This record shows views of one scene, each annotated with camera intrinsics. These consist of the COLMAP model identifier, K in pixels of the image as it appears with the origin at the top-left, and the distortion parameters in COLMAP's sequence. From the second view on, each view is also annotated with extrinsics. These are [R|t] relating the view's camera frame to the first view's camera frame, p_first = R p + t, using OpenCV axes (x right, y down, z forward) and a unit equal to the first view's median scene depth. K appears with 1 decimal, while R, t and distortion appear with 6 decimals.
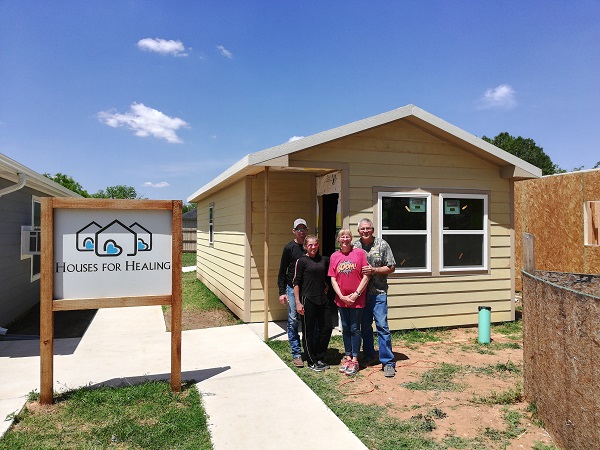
lens RADIAL K [[477.1, 0, 318.1], [0, 477.1, 220.0], [0, 0, 1]] dist [0.032344, -0.031230]
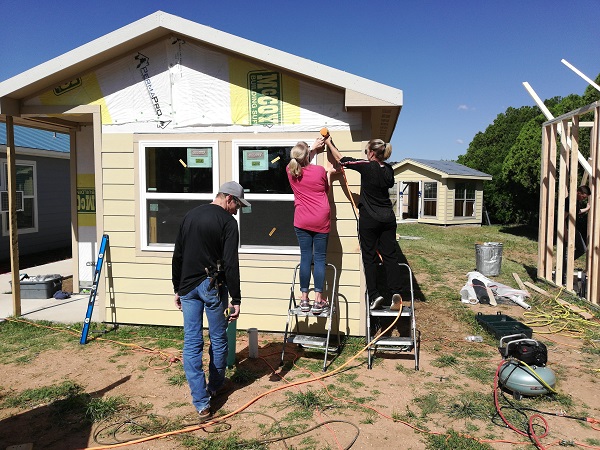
lens RADIAL K [[477.1, 0, 300.9], [0, 477.1, 224.7], [0, 0, 1]] dist [0.032344, -0.031230]
pose [[0.884480, 0.041253, -0.464751, 0.673399], [-0.004957, 0.996858, 0.079051, 0.011128], [0.466552, -0.067615, 0.881905, 0.435401]]
